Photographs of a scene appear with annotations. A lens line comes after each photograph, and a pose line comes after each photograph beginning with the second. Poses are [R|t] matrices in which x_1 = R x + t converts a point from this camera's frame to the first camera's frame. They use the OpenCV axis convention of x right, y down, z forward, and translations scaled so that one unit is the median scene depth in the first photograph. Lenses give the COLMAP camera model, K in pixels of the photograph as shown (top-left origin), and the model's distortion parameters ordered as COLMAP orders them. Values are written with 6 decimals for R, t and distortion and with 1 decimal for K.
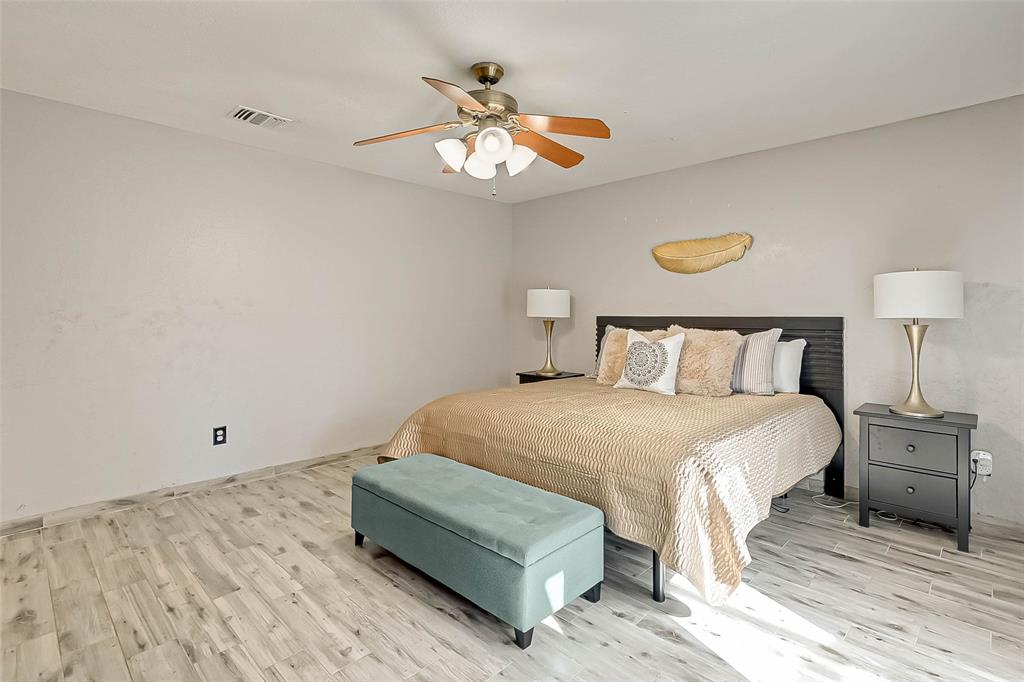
lens RADIAL K [[446.7, 0, 511.7], [0, 446.7, 320.4], [0, 0, 1]] dist [-0.000539, -0.000043]
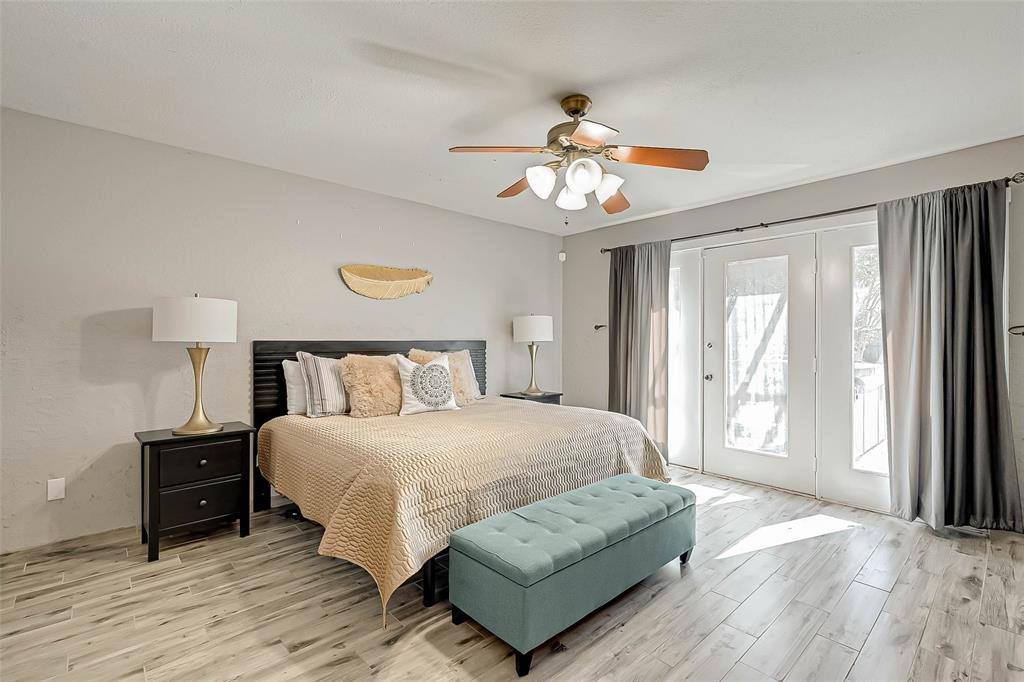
lens RADIAL K [[456.3, 0, 539.9], [0, 456.3, 339.9], [0, 0, 1]] dist [0.000108, -0.000017]
pose [[0.088128, -0.001570, 0.996108, -0.931712], [0.010536, 0.999944, 0.000644, -0.010988], [-0.996053, 0.010438, 0.088140, 0.812263]]
